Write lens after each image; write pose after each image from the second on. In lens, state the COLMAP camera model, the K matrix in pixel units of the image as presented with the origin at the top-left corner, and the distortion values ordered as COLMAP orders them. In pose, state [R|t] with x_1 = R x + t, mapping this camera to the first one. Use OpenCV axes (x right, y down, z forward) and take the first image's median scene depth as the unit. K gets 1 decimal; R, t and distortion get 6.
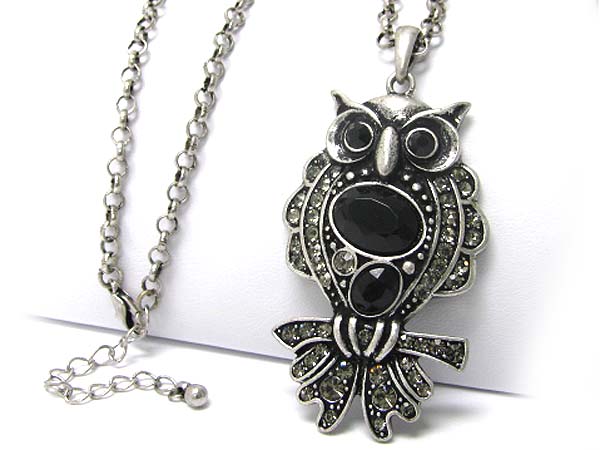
lens RADIAL K [[763.4, 0, 300.0], [0, 763.4, 225.0], [0, 0, 1]] dist [0.008383, -0.006516]
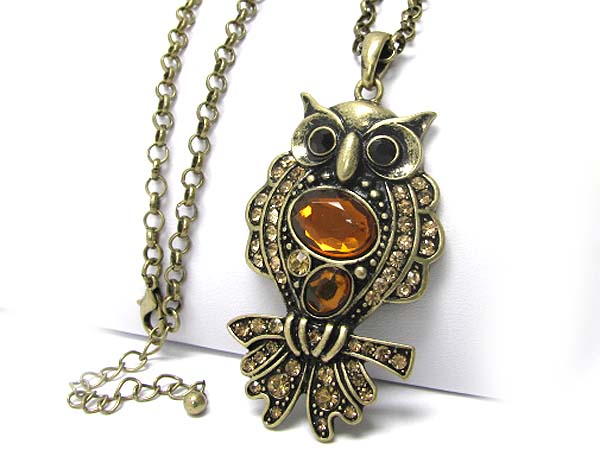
lens RADIAL K [[763.4, 0, 300.0], [0, 763.4, 225.0], [0, 0, 1]] dist [0.008383, -0.006516]
pose [[0.995843, 0.061772, -0.066940, 0.124100], [-0.059824, 0.997736, 0.030729, -0.033461], [0.068687, -0.026597, 0.997284, -0.015591]]
